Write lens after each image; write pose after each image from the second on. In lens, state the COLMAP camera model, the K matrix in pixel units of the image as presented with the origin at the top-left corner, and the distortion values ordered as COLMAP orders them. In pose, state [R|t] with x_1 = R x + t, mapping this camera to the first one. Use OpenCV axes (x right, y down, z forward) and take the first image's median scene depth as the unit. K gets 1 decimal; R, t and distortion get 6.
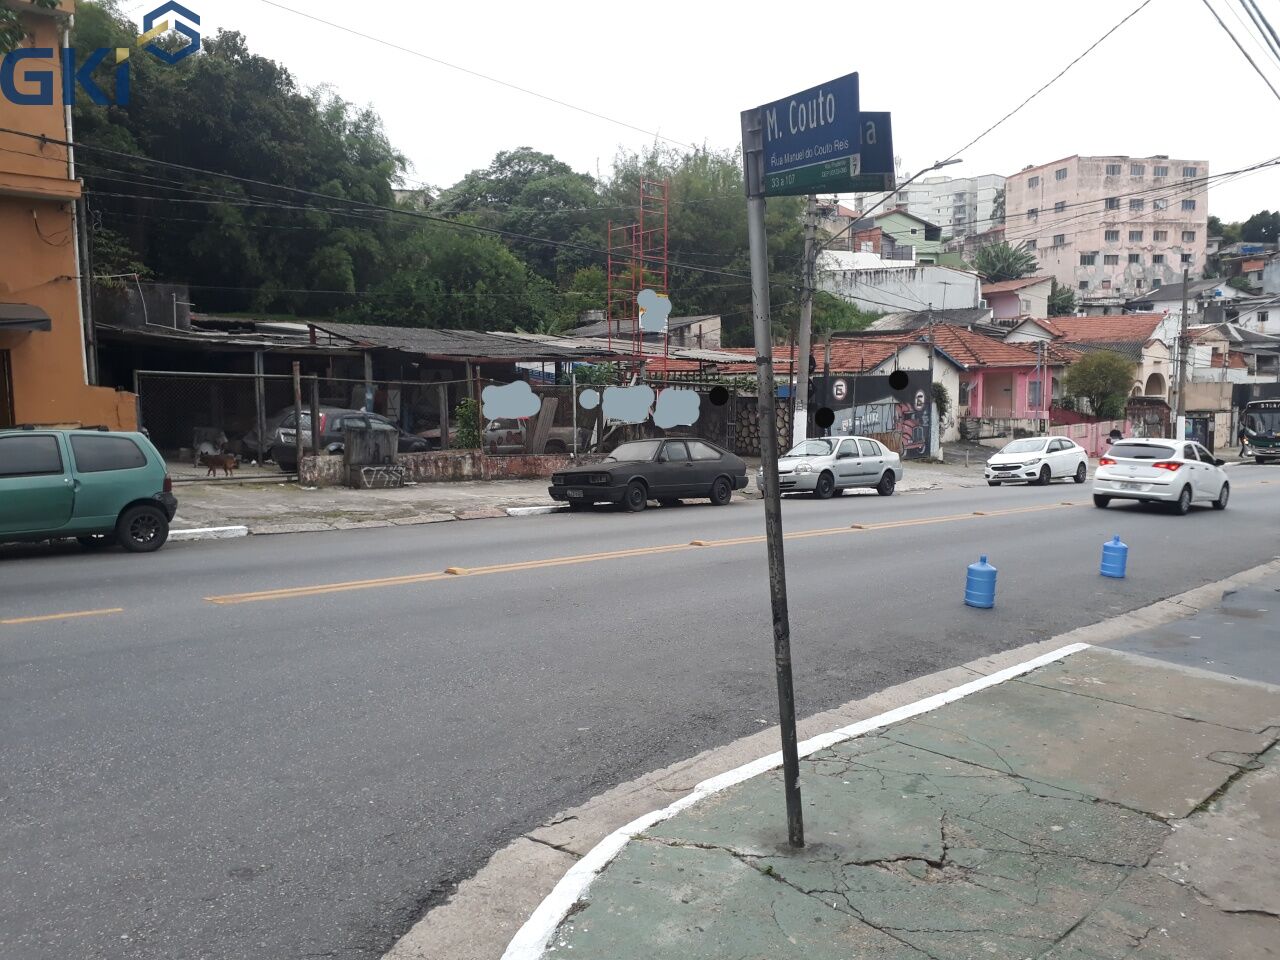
lens RADIAL K [[967.0, 0, 680.2], [0, 967.0, 480.1], [0, 0, 1]] dist [0.109769, -0.121733]
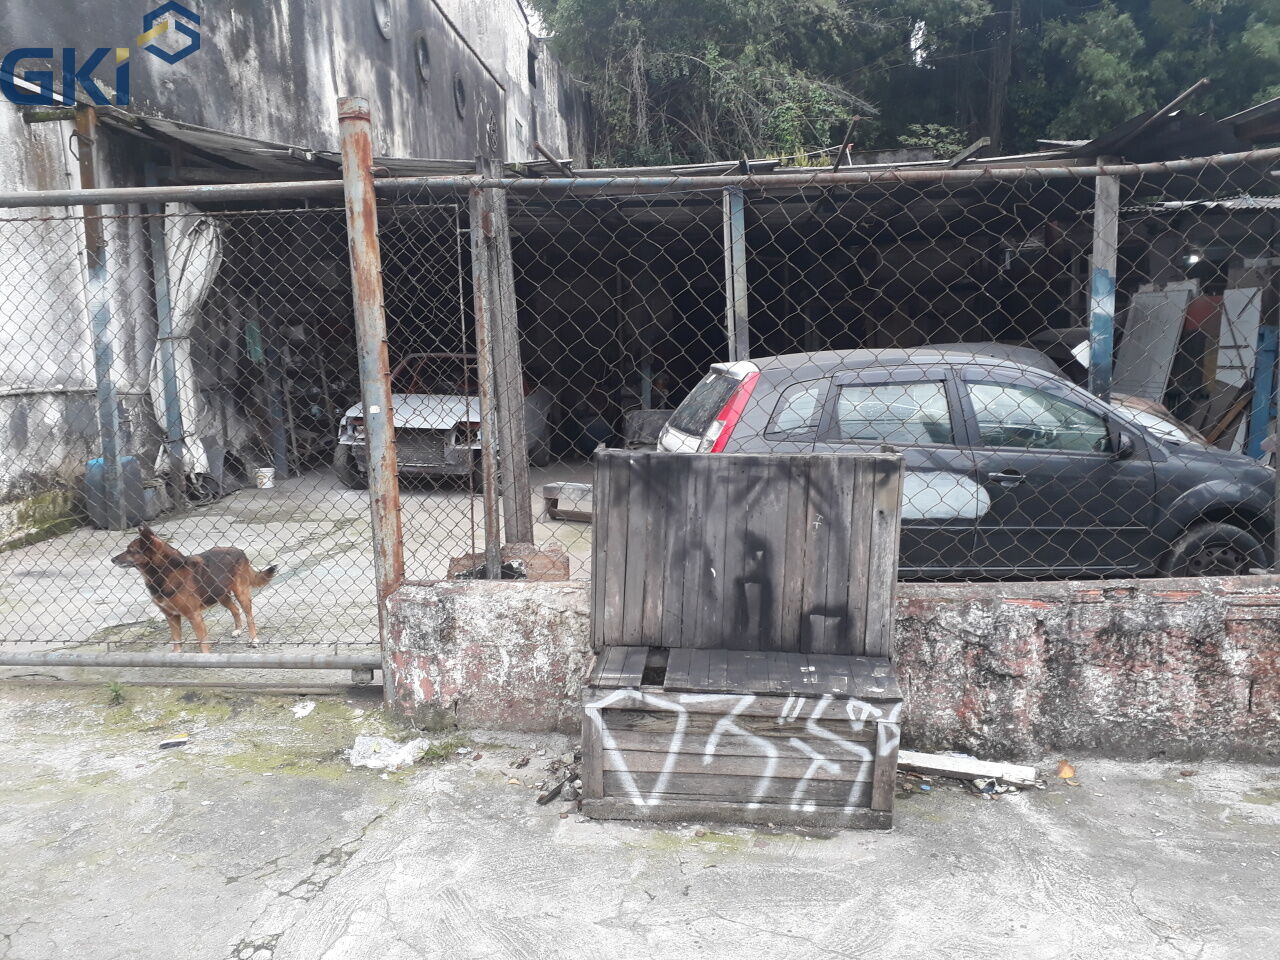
lens RADIAL K [[967.0, 0, 680.2], [0, 967.0, 480.1], [0, 0, 1]] dist [0.109769, -0.121733]
pose [[0.596013, 0.076379, -0.799334, -0.183838], [-0.042634, 0.997072, 0.063484, -0.056865], [0.801842, -0.003759, 0.597524, 0.885226]]
